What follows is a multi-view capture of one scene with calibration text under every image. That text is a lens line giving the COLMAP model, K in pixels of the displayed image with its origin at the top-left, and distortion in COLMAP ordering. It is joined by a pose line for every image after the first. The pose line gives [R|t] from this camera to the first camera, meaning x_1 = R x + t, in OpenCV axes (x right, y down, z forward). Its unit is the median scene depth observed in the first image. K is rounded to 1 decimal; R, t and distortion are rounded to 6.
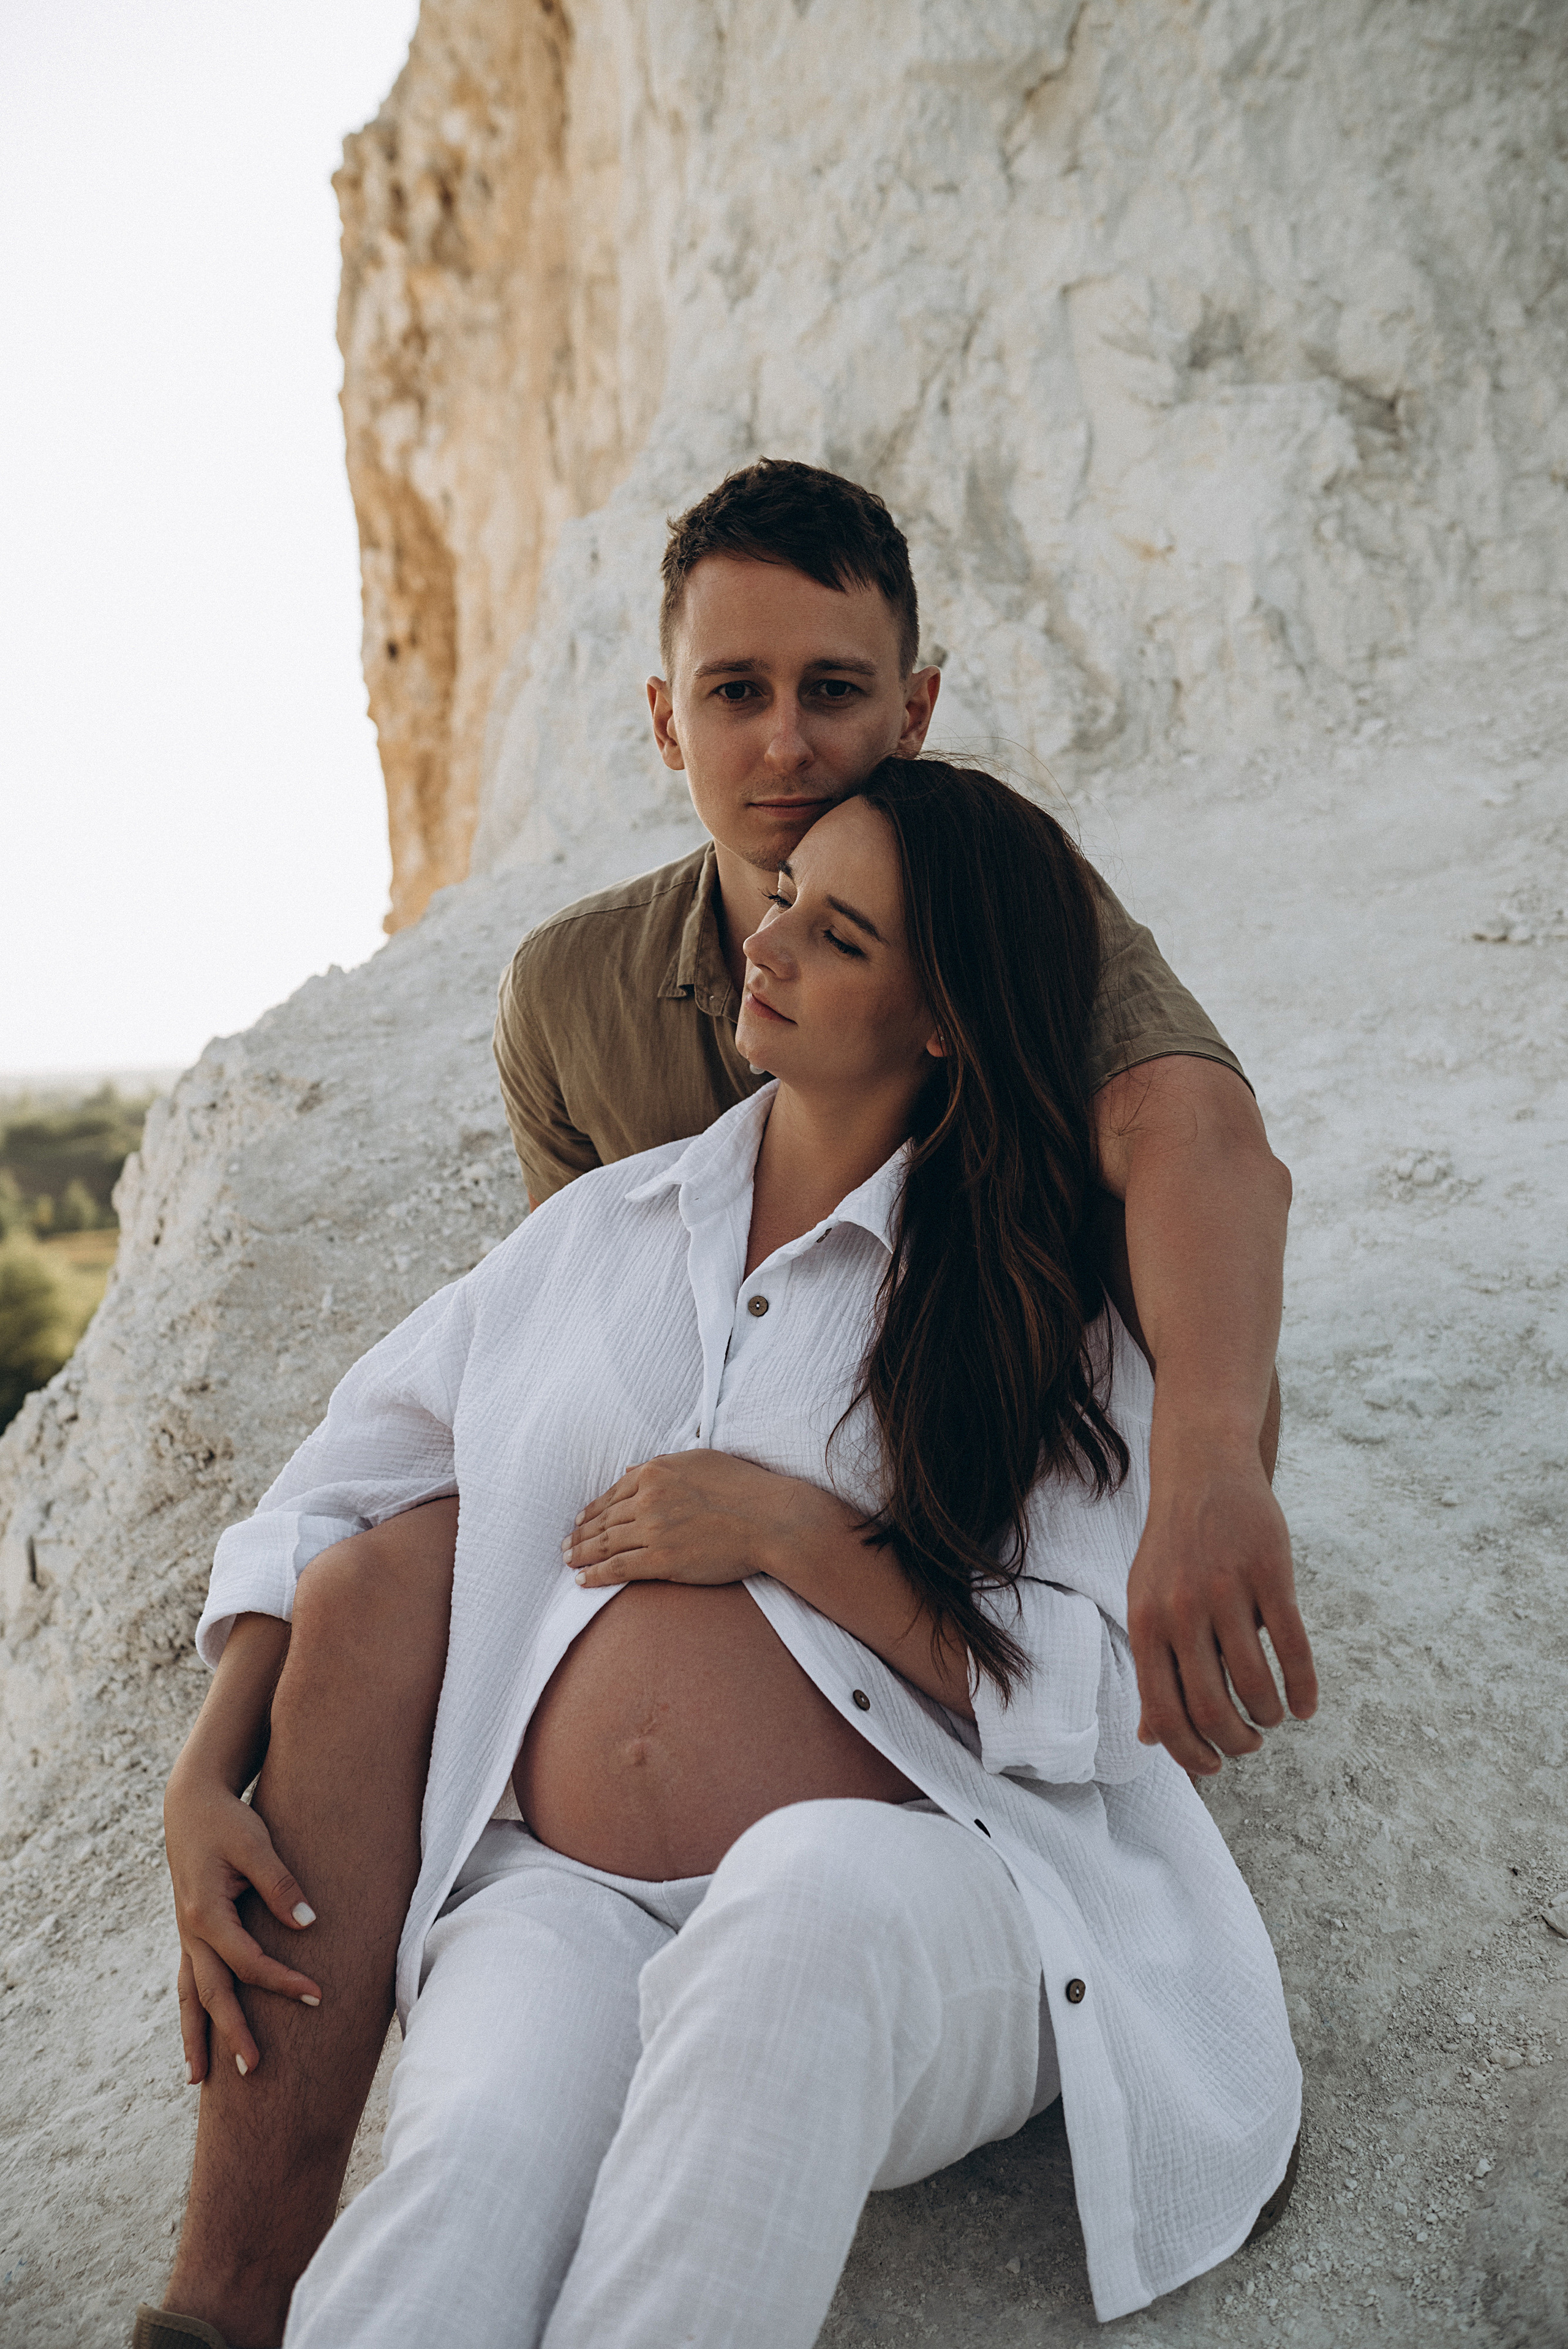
lens RADIAL K [[2491.0, 0, 757.8], [0, 2491.0, 1155.9], [0, 0, 1]] dist [0.166915, 0.000000]
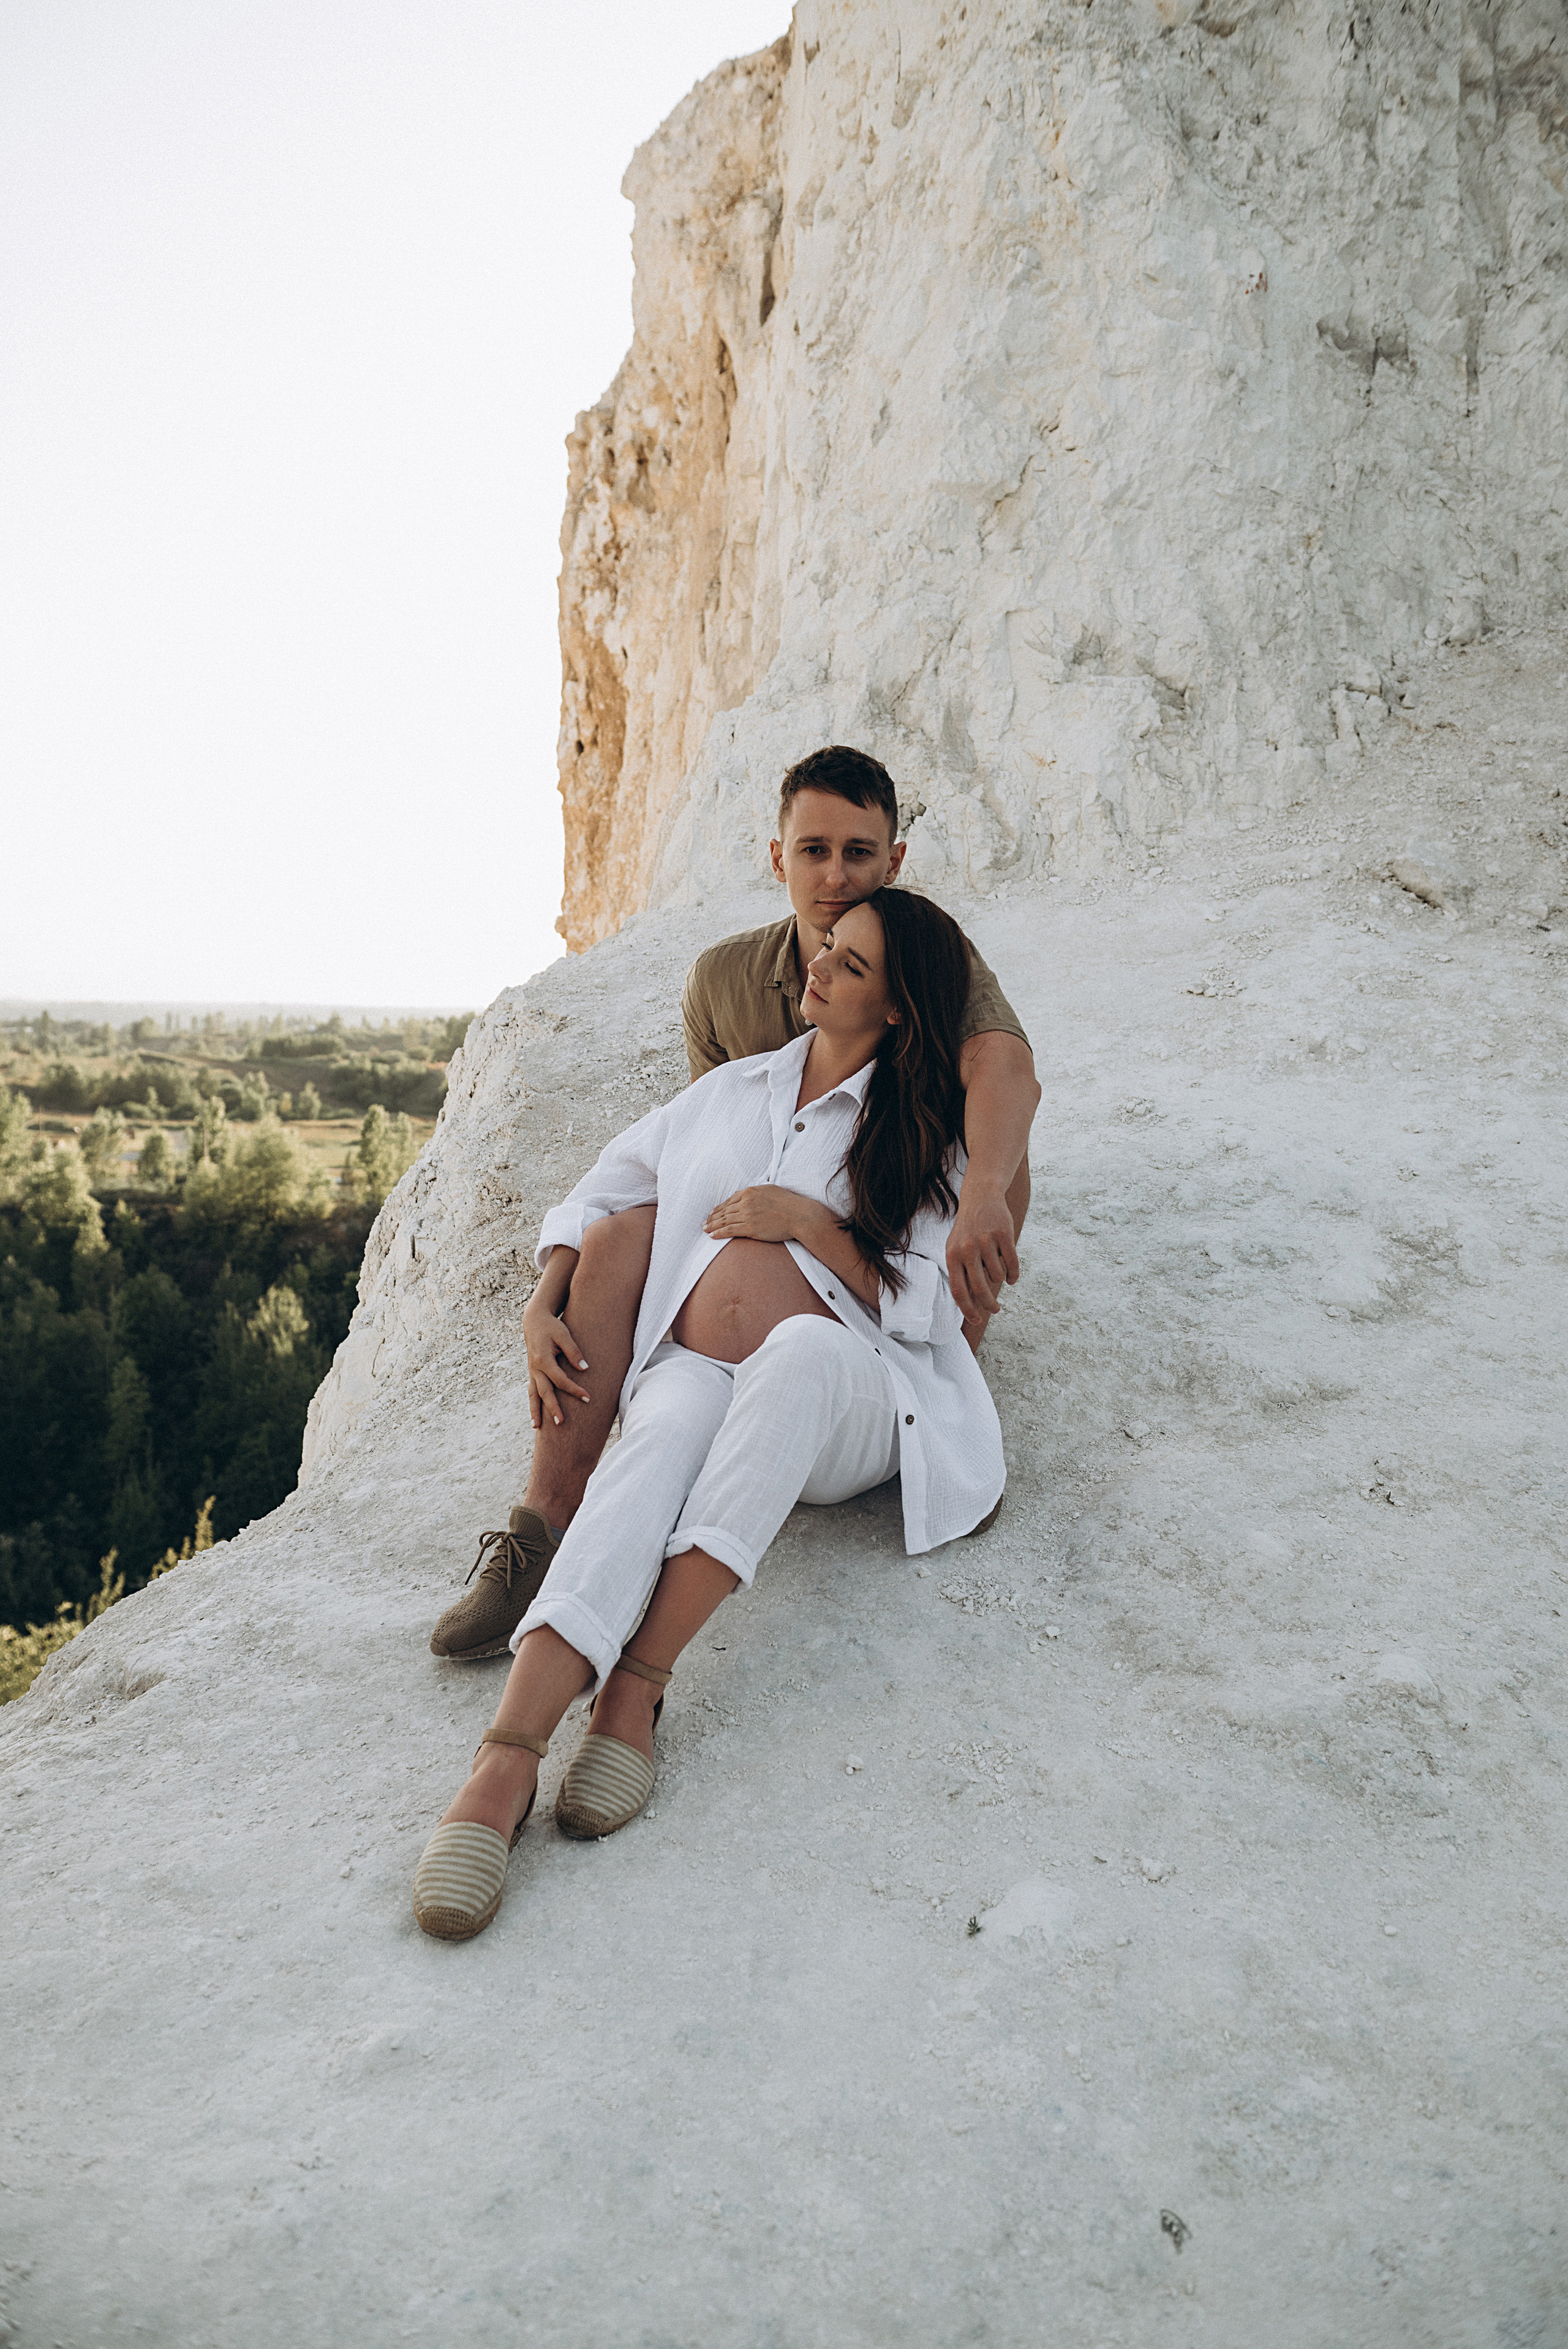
lens RADIAL K [[1822.0, 0, 770.0], [0, 1822.0, 1182.2], [0, 0, 1]] dist [0.085335, -0.112686]
pose [[0.996359, 0.085205, -0.003029, -0.010605], [-0.085022, 0.995611, 0.039109, 0.029449], [0.006348, -0.038709, 0.999230, -0.389420]]
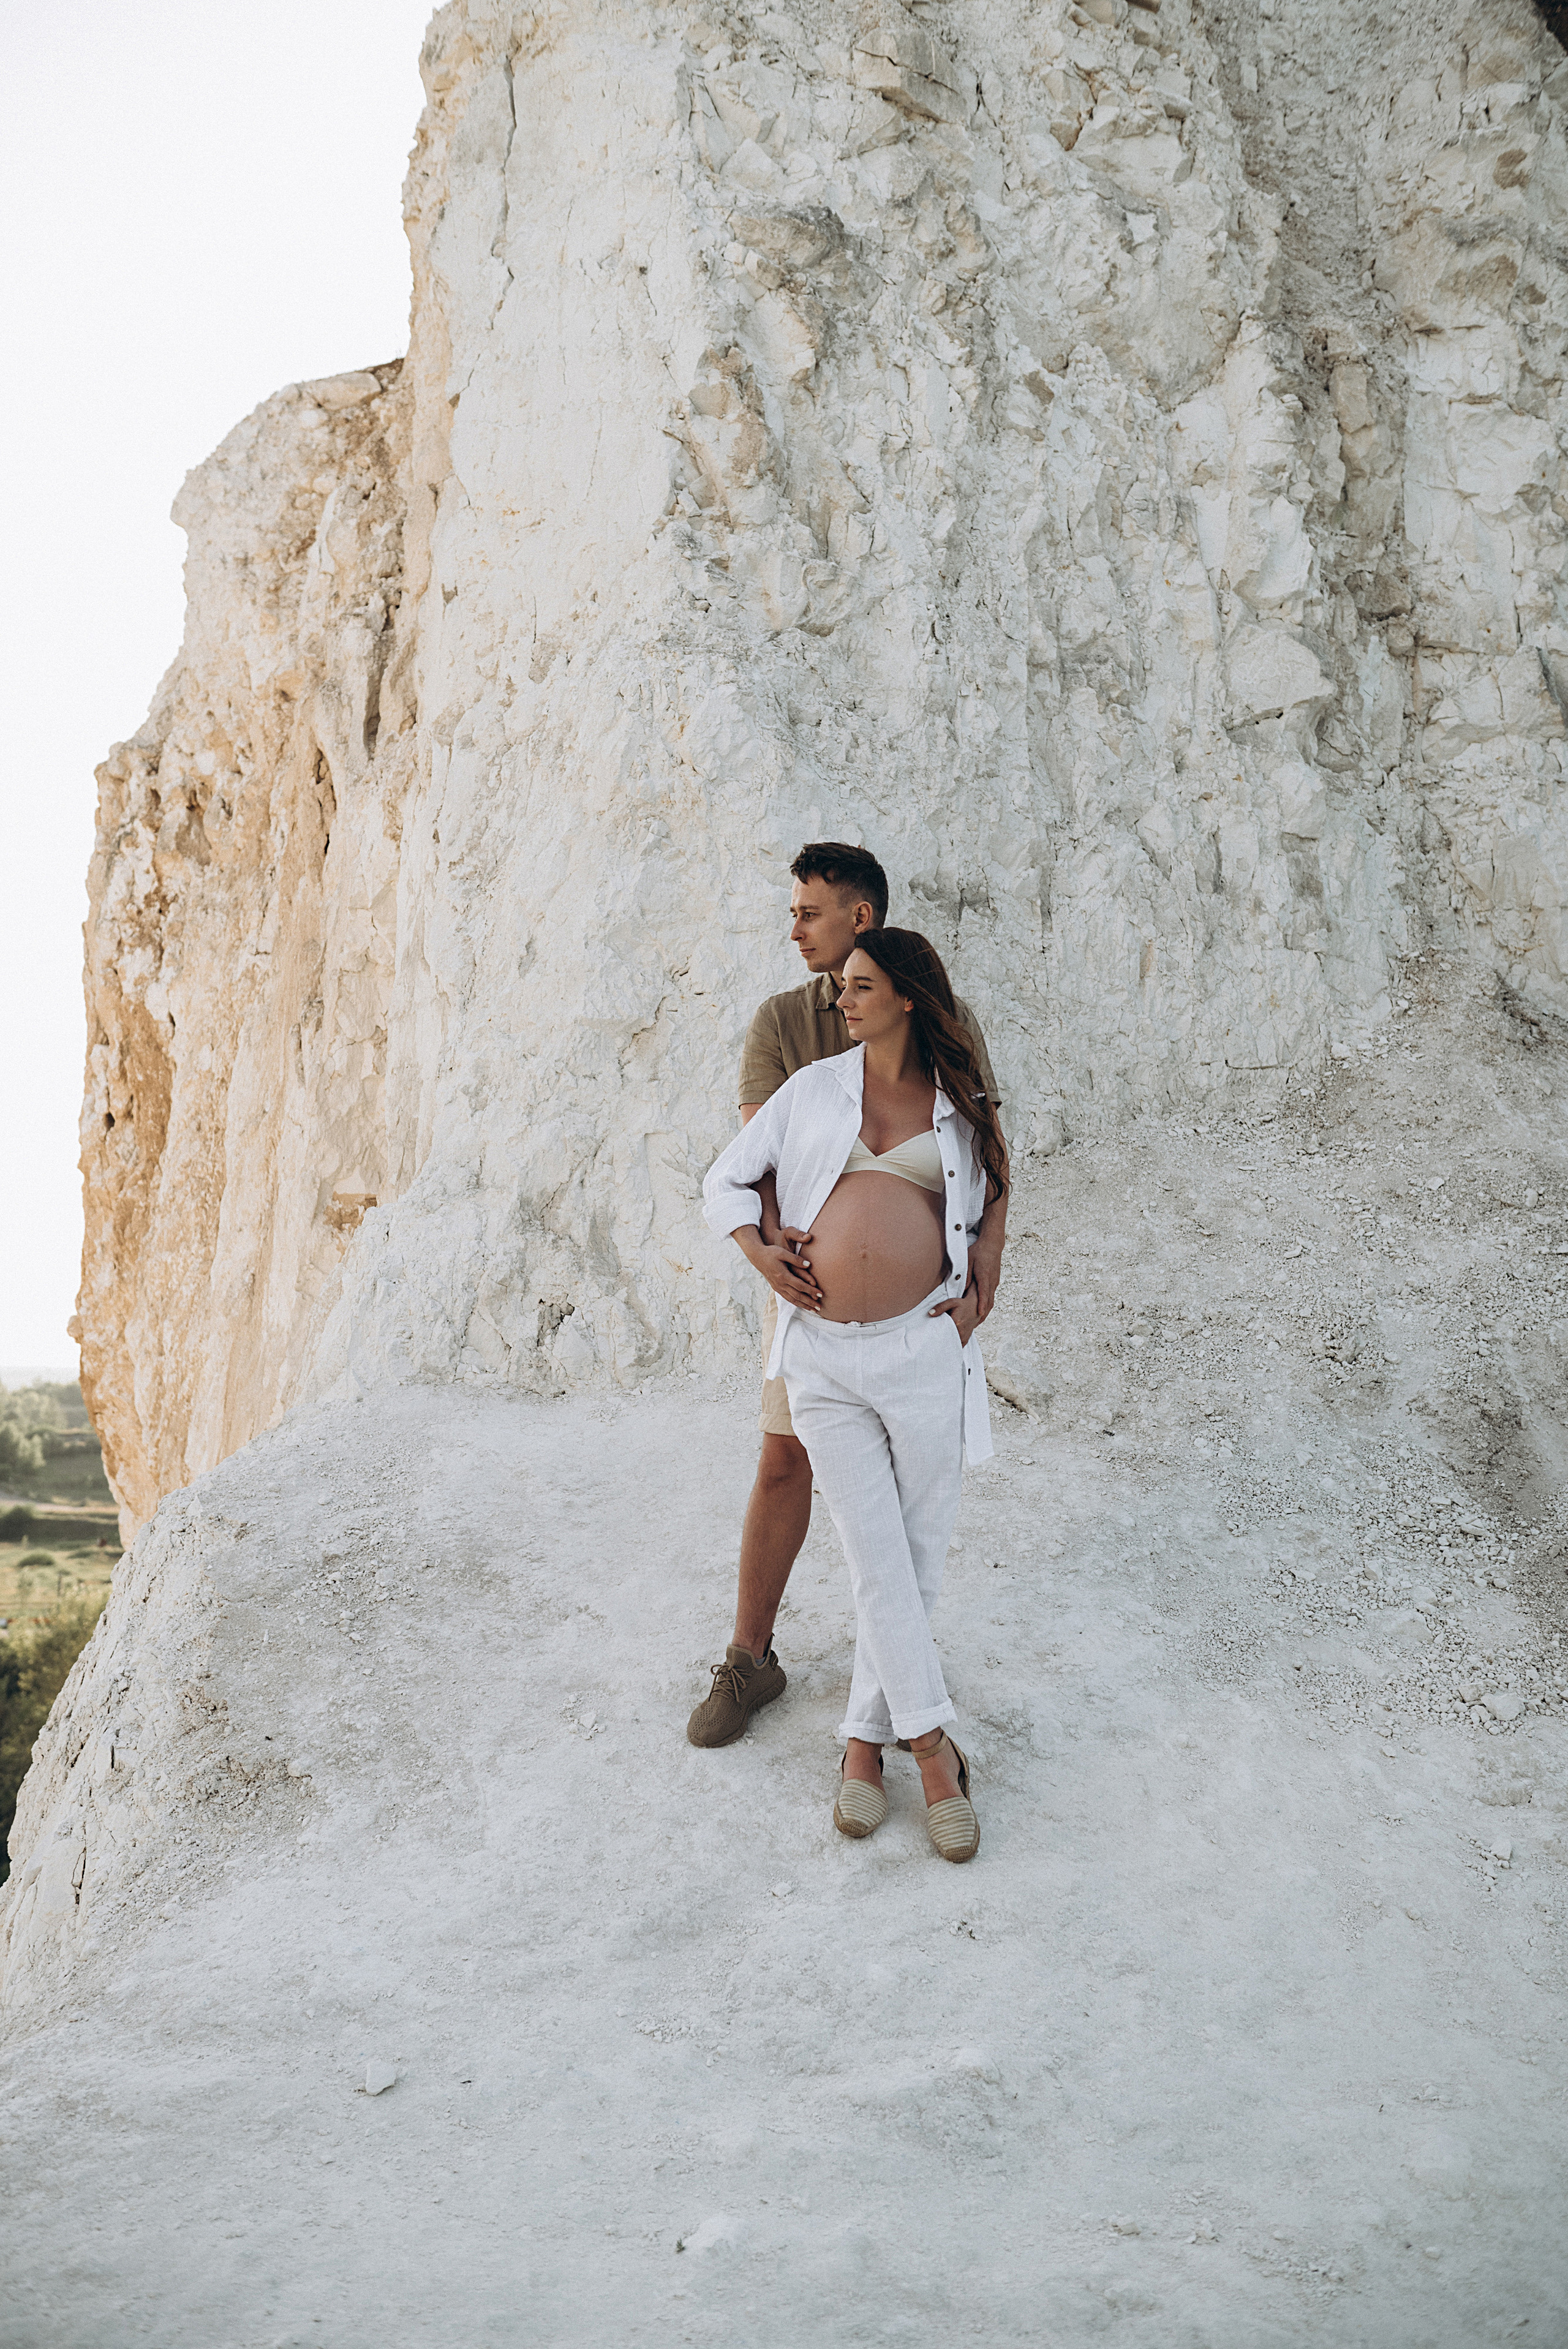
lens RADIAL K [[2672.6, 0, 775.0], [0, 2672.6, 1162.6], [0, 0, 1]] dist [0.185463, 0.000000]
pose [[0.977652, 0.095141, 0.187468, -0.210508], [-0.071087, 0.988816, -0.131108, -0.066084], [-0.197845, 0.114851, 0.973482, -1.295124]]
